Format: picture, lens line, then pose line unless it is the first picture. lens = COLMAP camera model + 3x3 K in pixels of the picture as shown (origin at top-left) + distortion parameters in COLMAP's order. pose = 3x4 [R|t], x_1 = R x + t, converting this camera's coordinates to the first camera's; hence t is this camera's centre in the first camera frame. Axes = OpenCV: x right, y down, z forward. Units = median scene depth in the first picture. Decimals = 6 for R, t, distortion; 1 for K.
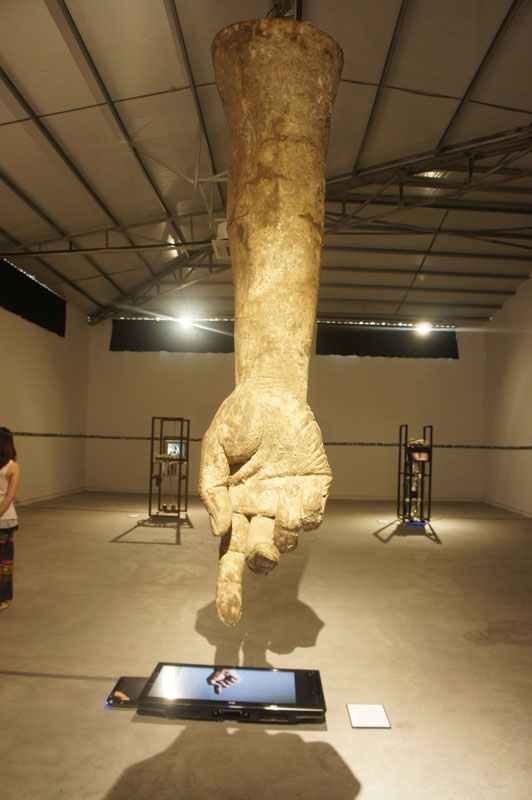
lens RADIAL K [[625.4, 0, 266.0], [0, 625.4, 400.0], [0, 0, 1]] dist [-0.114954, 0.004208]
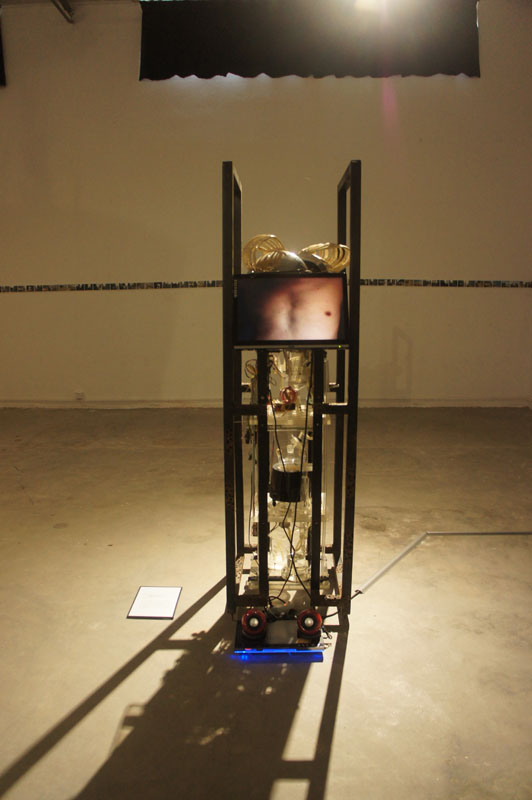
lens RADIAL K [[625.4, 0, 266.0], [0, 625.4, 400.0], [0, 0, 1]] dist [-0.114954, 0.004208]
pose [[0.999009, -0.036127, -0.025997, 0.174191], [0.041161, 0.972134, 0.230785, 0.049799], [0.016936, -0.231626, 0.972657, 0.571099]]
